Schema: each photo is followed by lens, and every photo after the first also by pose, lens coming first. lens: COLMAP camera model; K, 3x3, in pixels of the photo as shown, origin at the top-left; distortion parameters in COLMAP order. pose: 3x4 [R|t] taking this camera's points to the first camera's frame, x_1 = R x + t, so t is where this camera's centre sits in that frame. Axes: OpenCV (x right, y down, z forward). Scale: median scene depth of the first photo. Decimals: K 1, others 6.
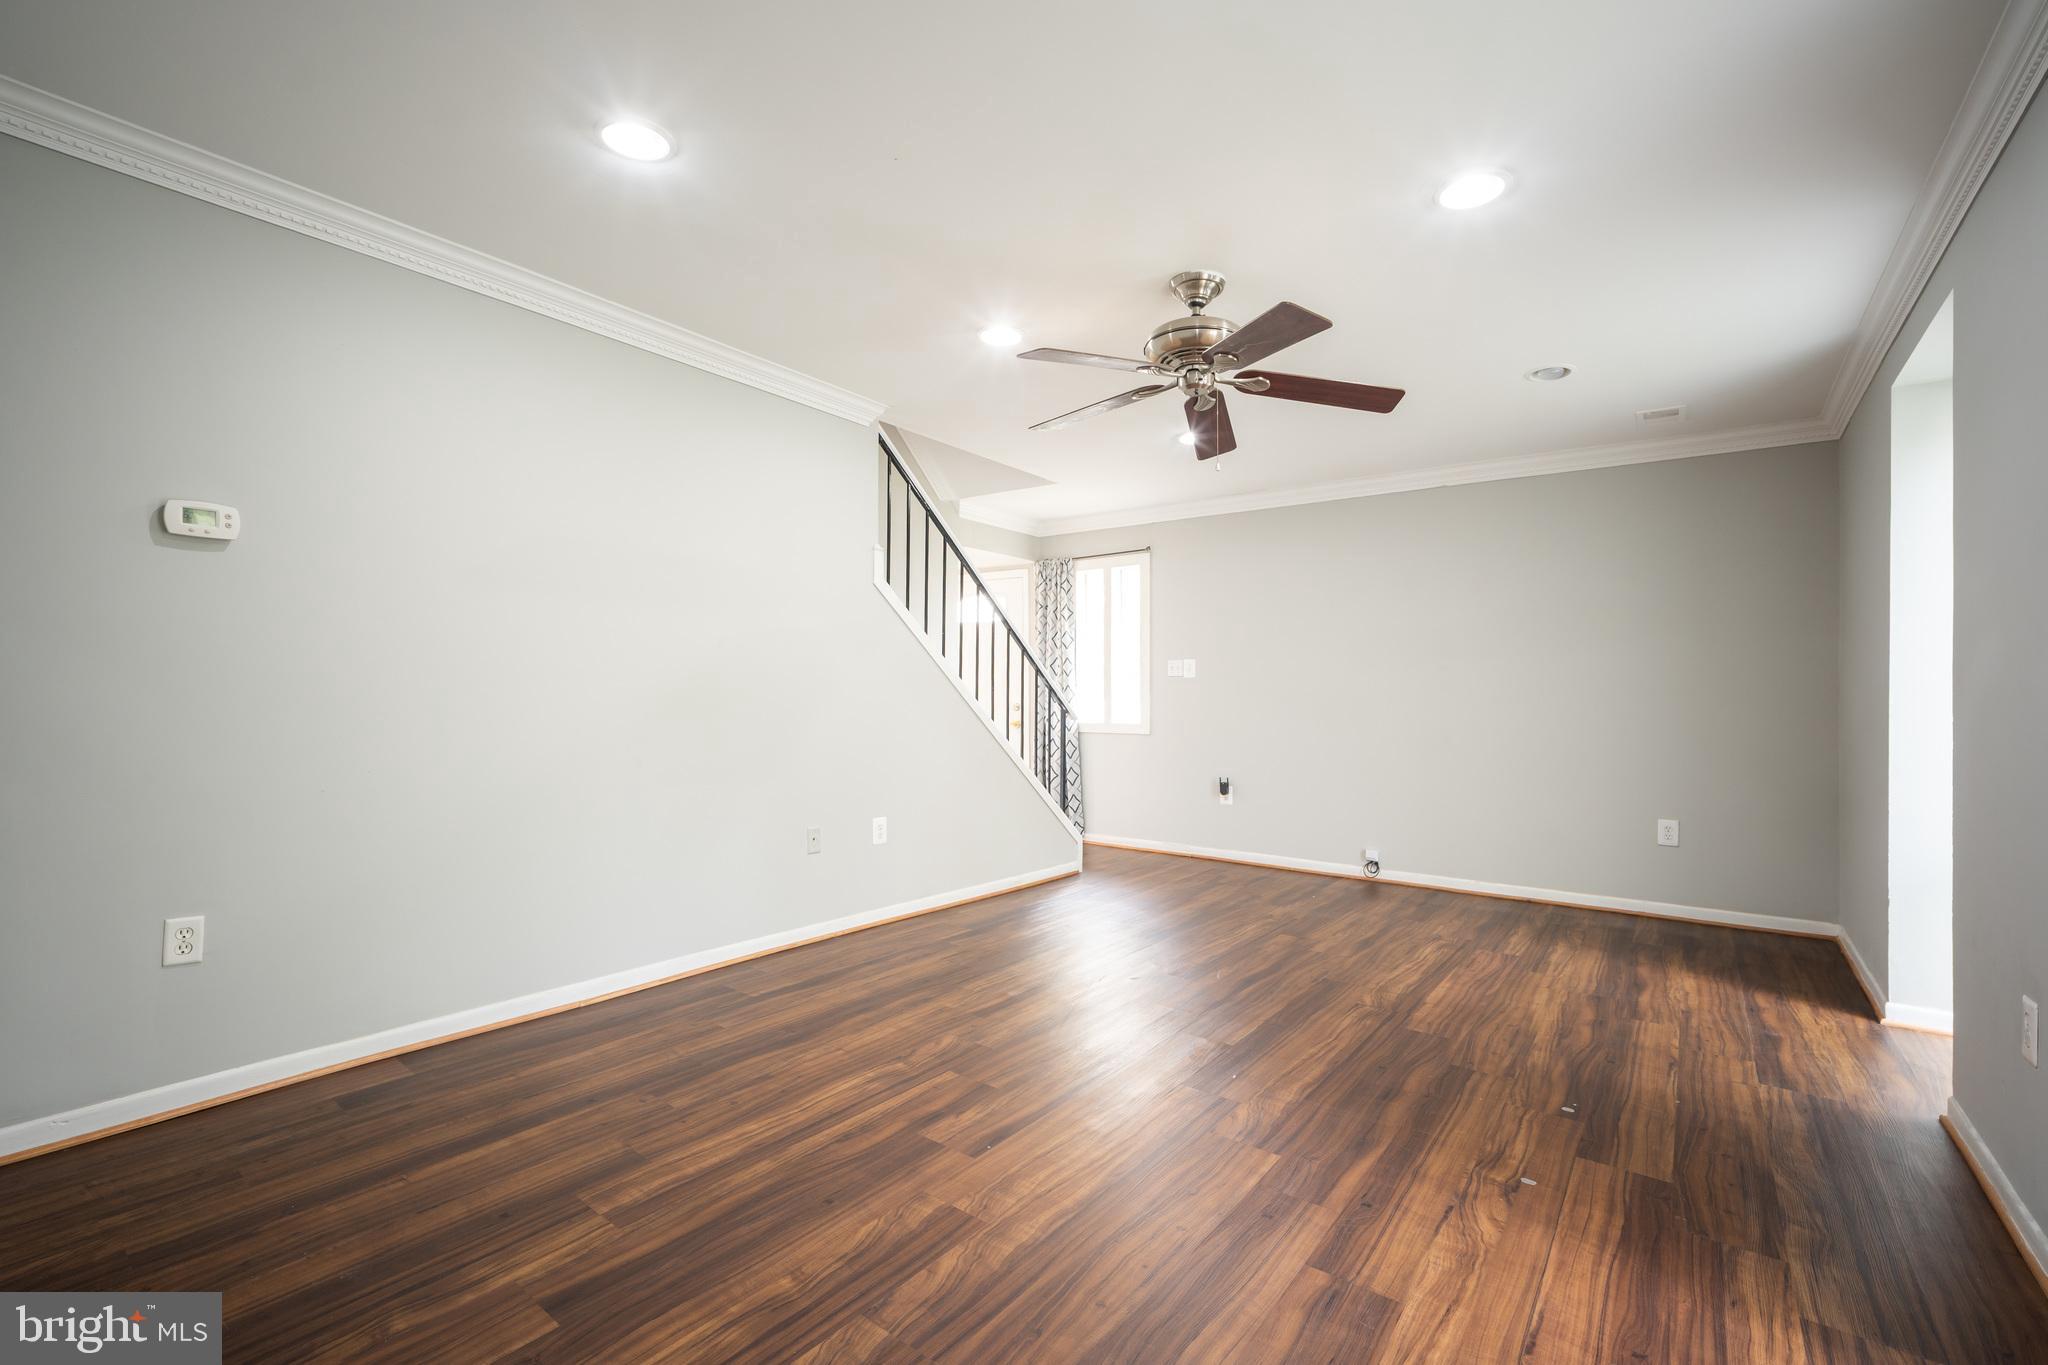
lens RADIAL K [[898.9, 0, 1024.0], [0, 898.9, 682.5], [0, 0, 1]] dist [-0.039266, 0.011940]
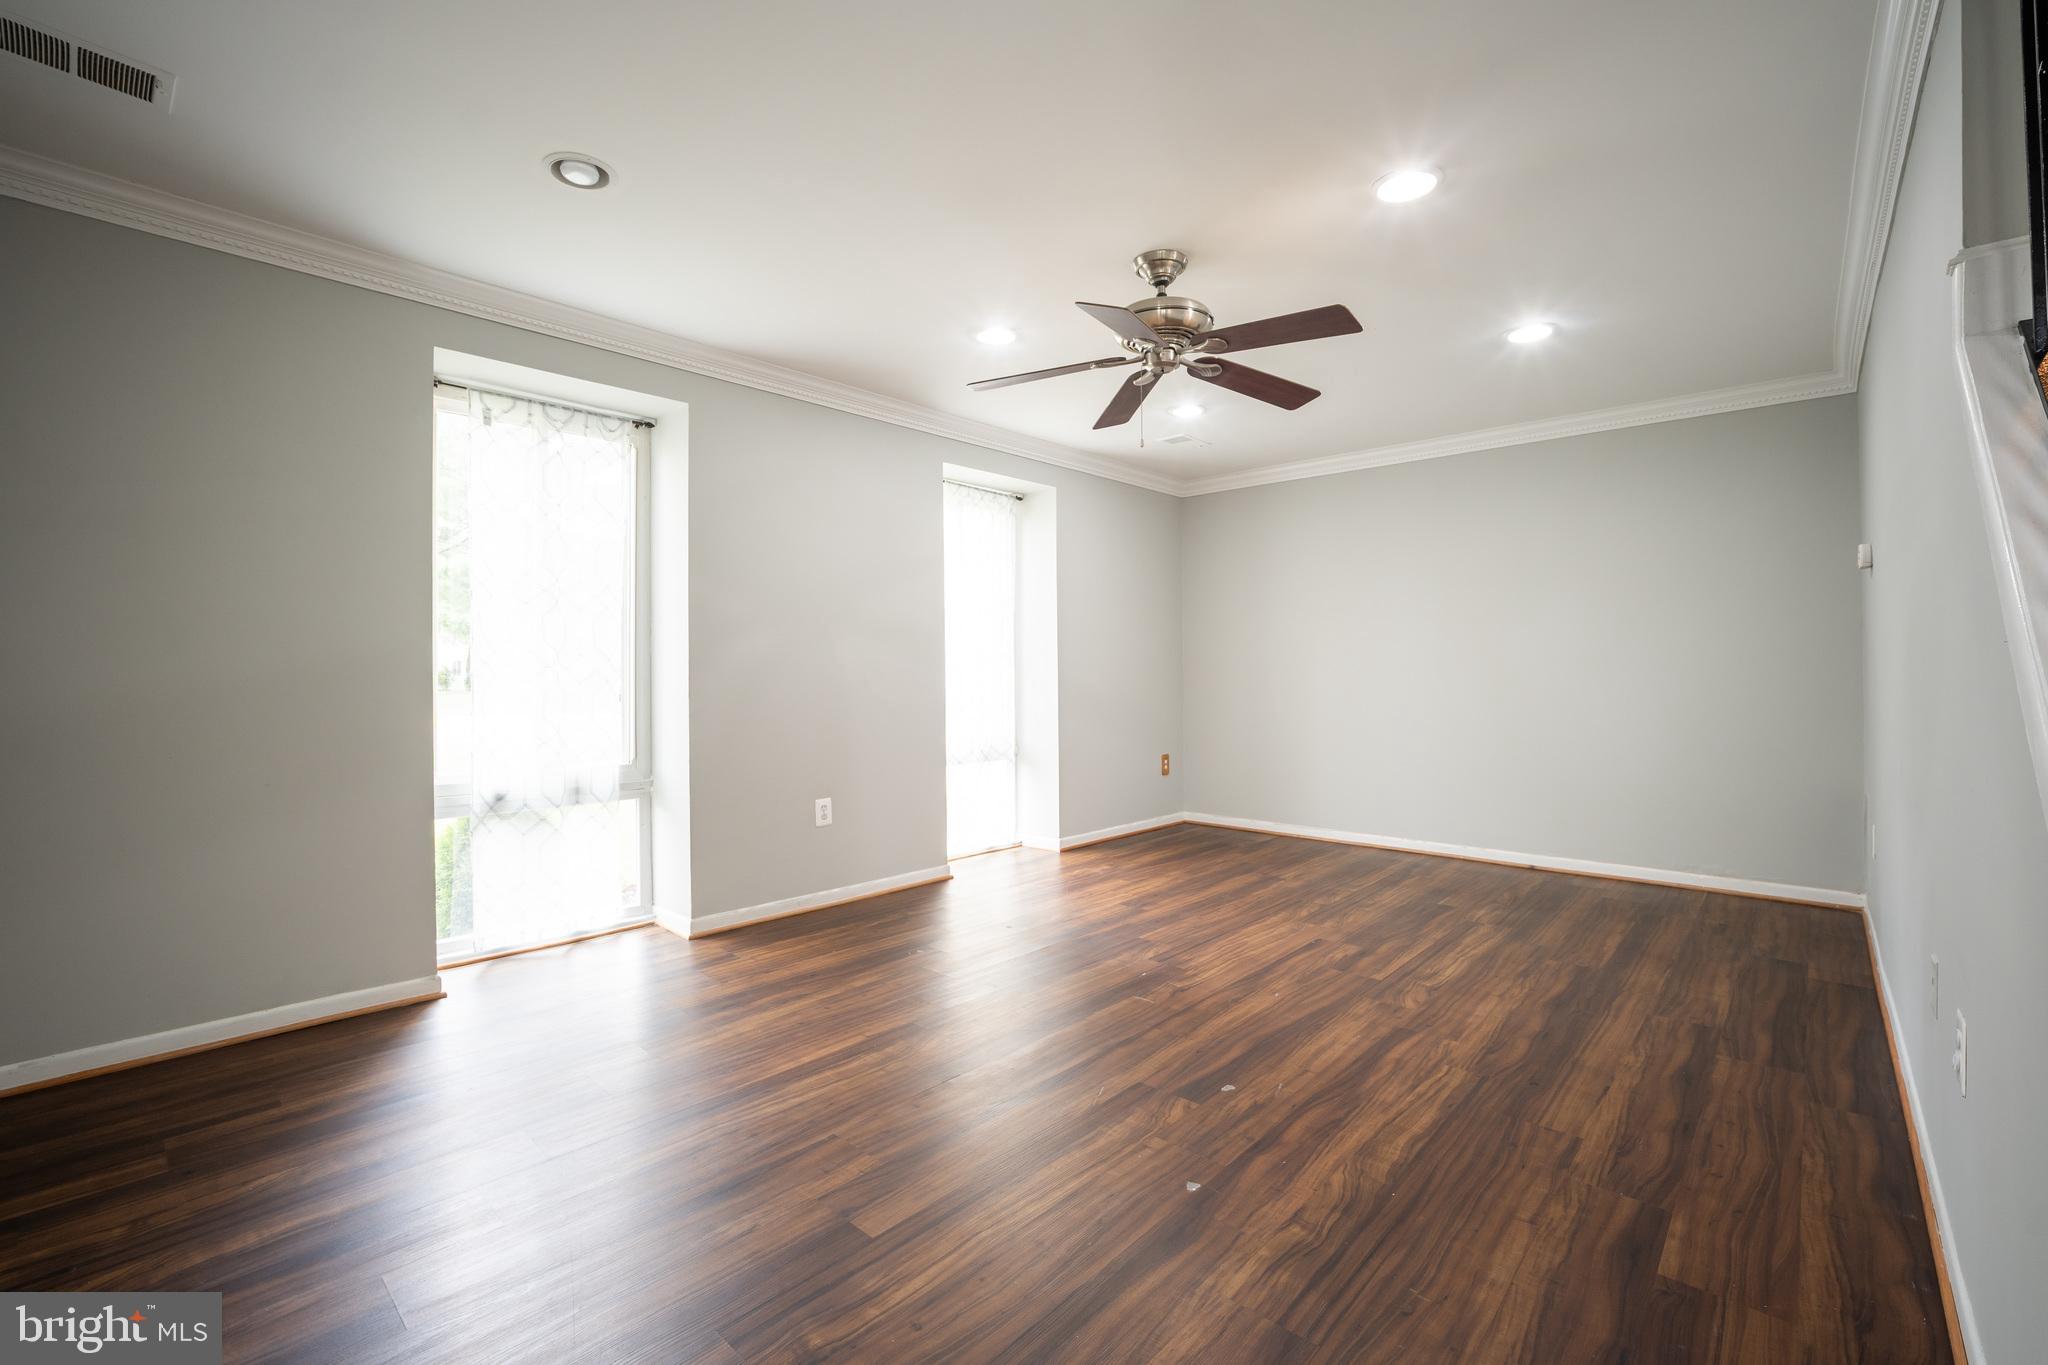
lens RADIAL K [[877.6, 0, 1024.0], [0, 877.6, 682.5], [0, 0, 1]] dist [-0.026220, 0.000173]
pose [[-0.995450, -0.010614, 0.094688, 0.297756], [-0.010974, 0.999934, -0.003284, 0.041986], [-0.094647, -0.004308, -0.995502, 2.279681]]
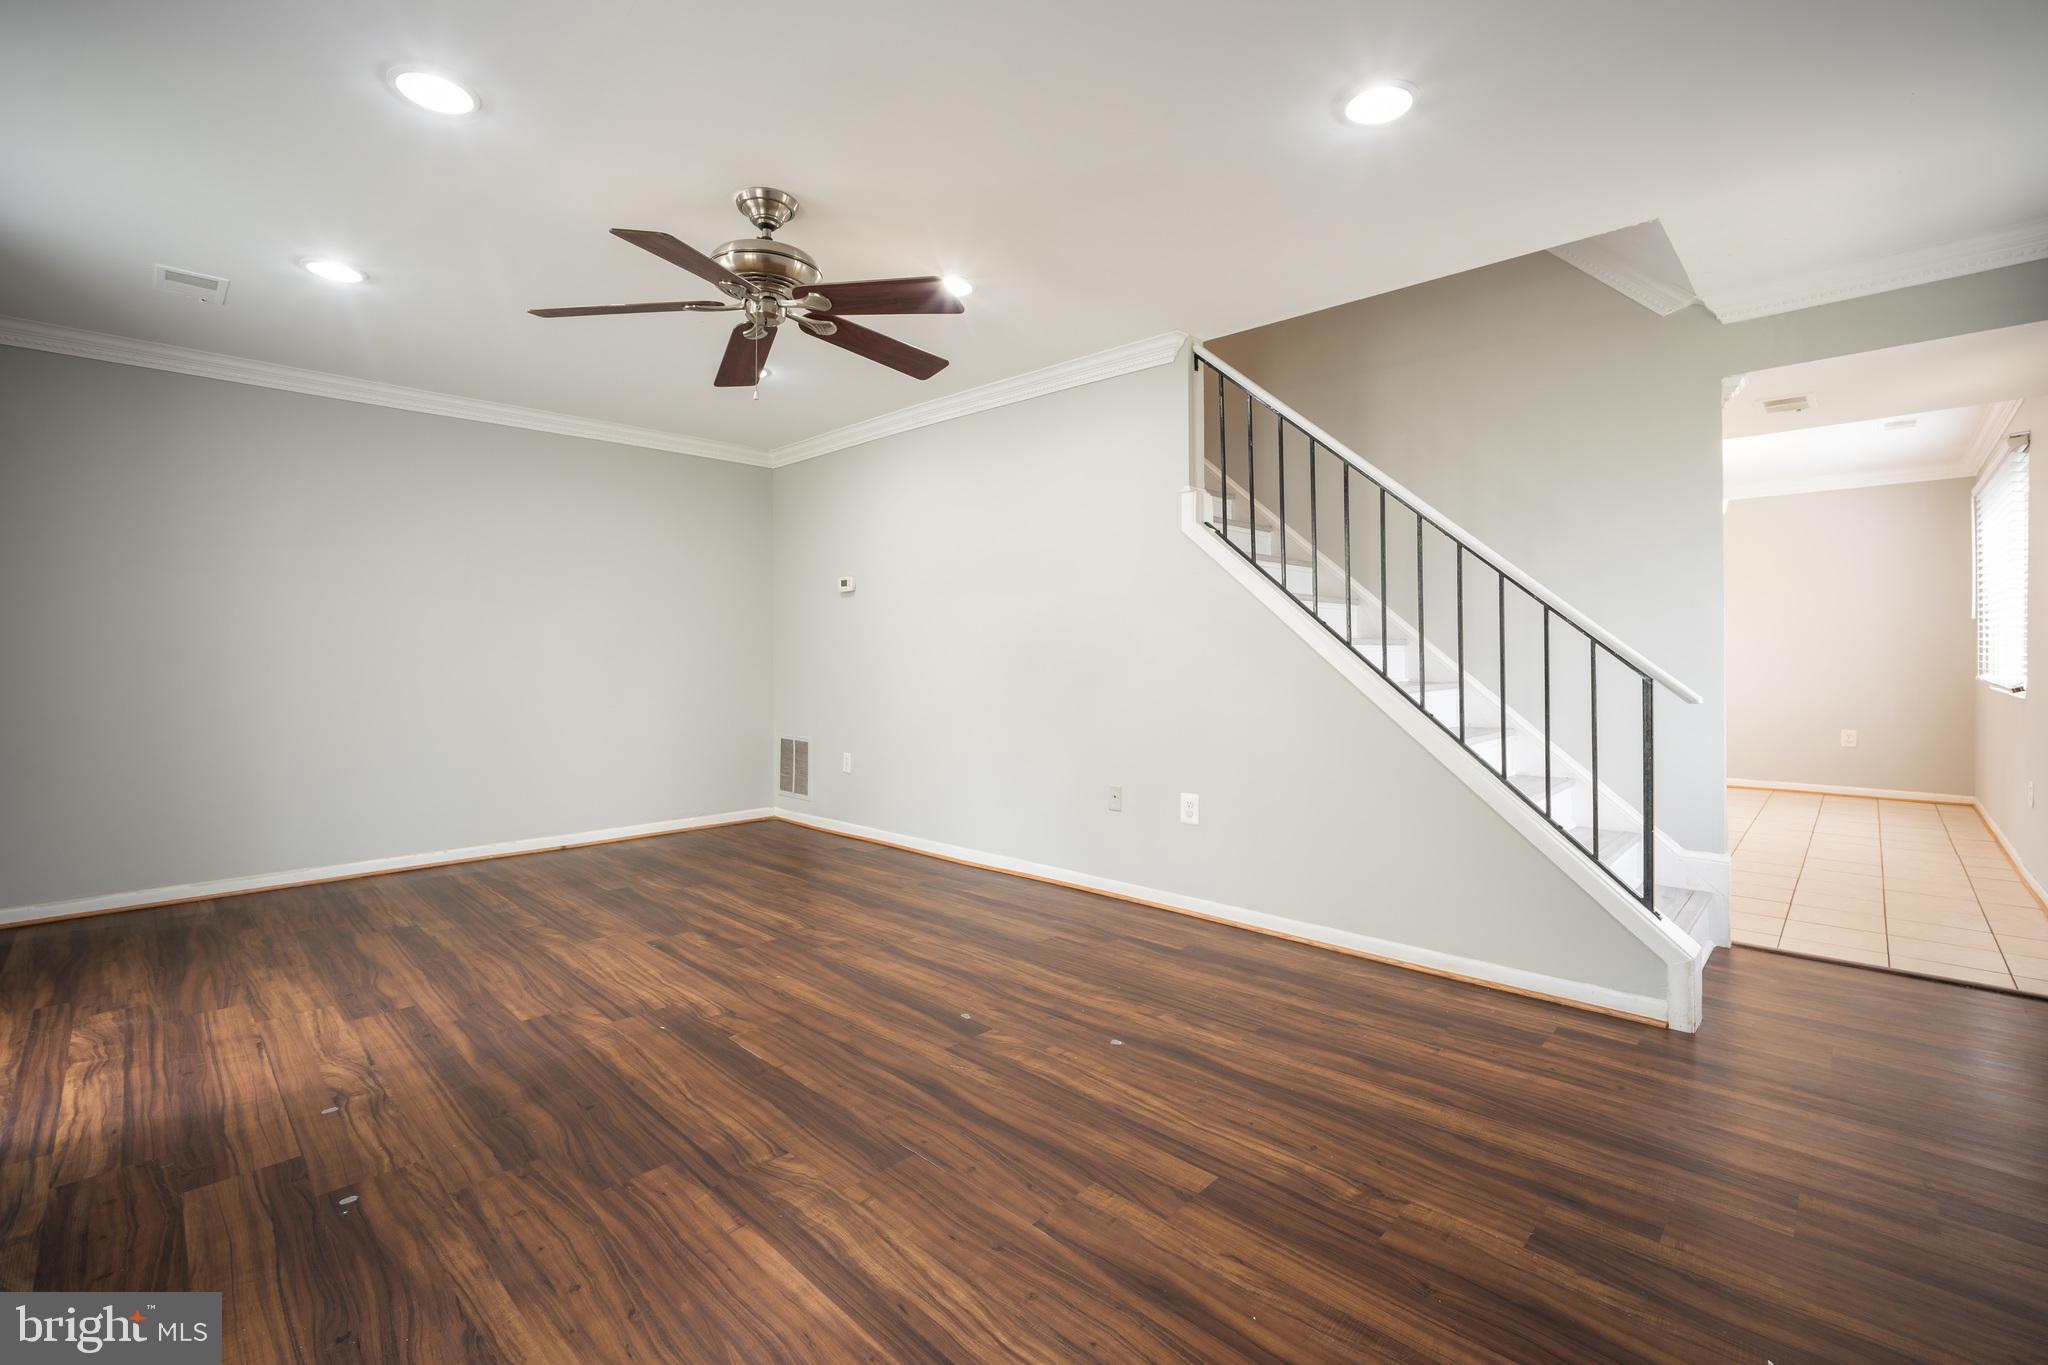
lens RADIAL K [[885.4, 0, 1020.9], [0, 885.4, 641.0], [0, 0, 1]] dist [-0.026742, 0.009272]
pose [[-0.125364, -0.029112, -0.991684, 1.218939], [0.017444, 0.999350, -0.031542, 0.039614], [0.991957, -0.021254, -0.124775, 1.573501]]
